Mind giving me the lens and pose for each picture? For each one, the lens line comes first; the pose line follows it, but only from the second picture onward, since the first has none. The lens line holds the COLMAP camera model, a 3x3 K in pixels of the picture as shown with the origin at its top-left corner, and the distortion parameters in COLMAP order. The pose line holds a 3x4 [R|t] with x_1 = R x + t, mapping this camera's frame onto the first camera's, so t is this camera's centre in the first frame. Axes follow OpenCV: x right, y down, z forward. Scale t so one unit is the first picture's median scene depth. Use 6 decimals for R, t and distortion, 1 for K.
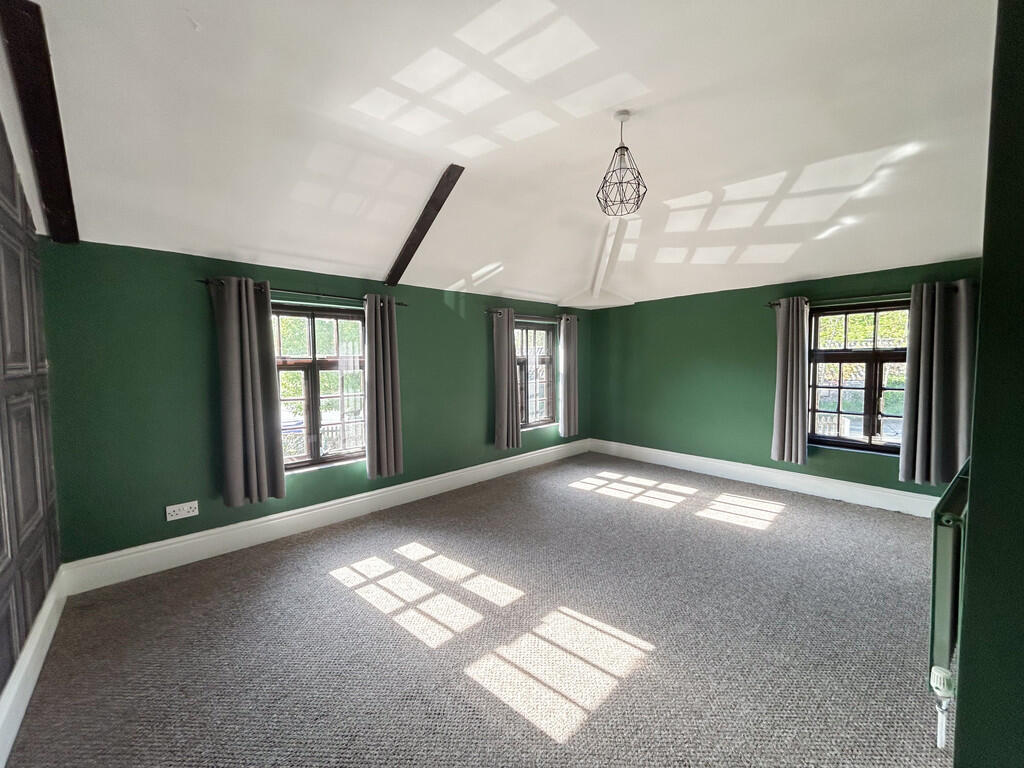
lens RADIAL K [[408.9, 0, 504.5], [0, 408.9, 379.8], [0, 0, 1]] dist [-0.001953, -0.000068]
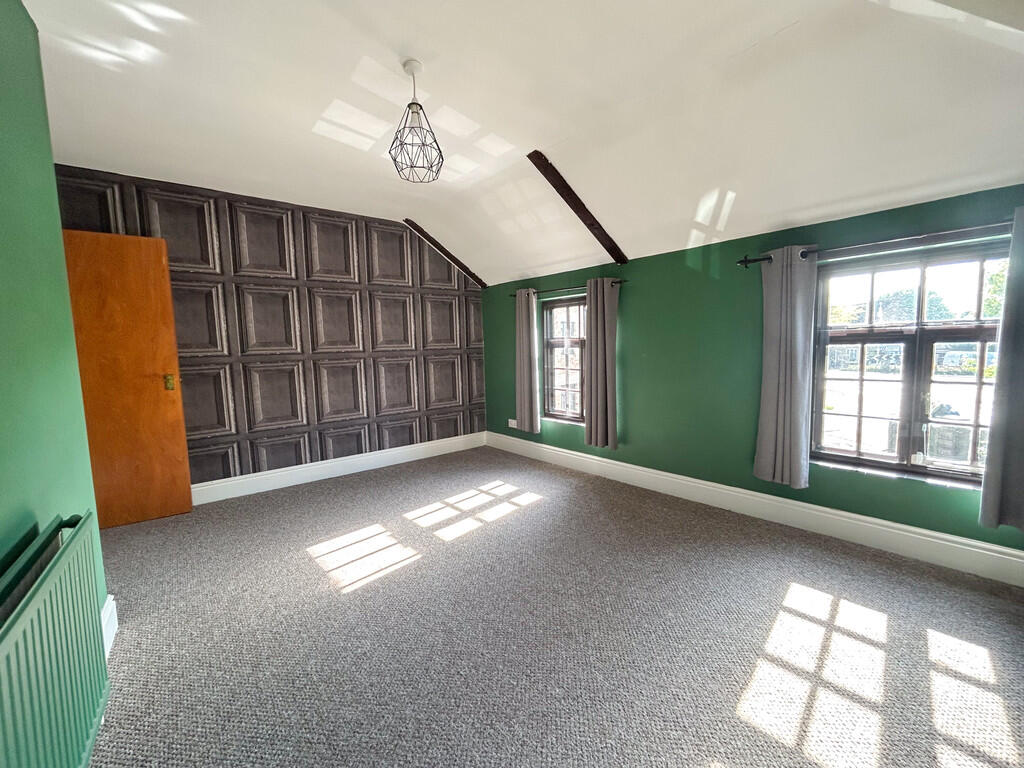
lens RADIAL K [[408.9, 0, 519.5], [0, 408.9, 380.3], [0, 0, 1]] dist [-0.001953, -0.000068]
pose [[-0.009122, 0.101363, -0.994808, 1.033713], [-0.026016, 0.994488, 0.101569, -0.059772], [0.999620, 0.026808, -0.006434, 1.054336]]
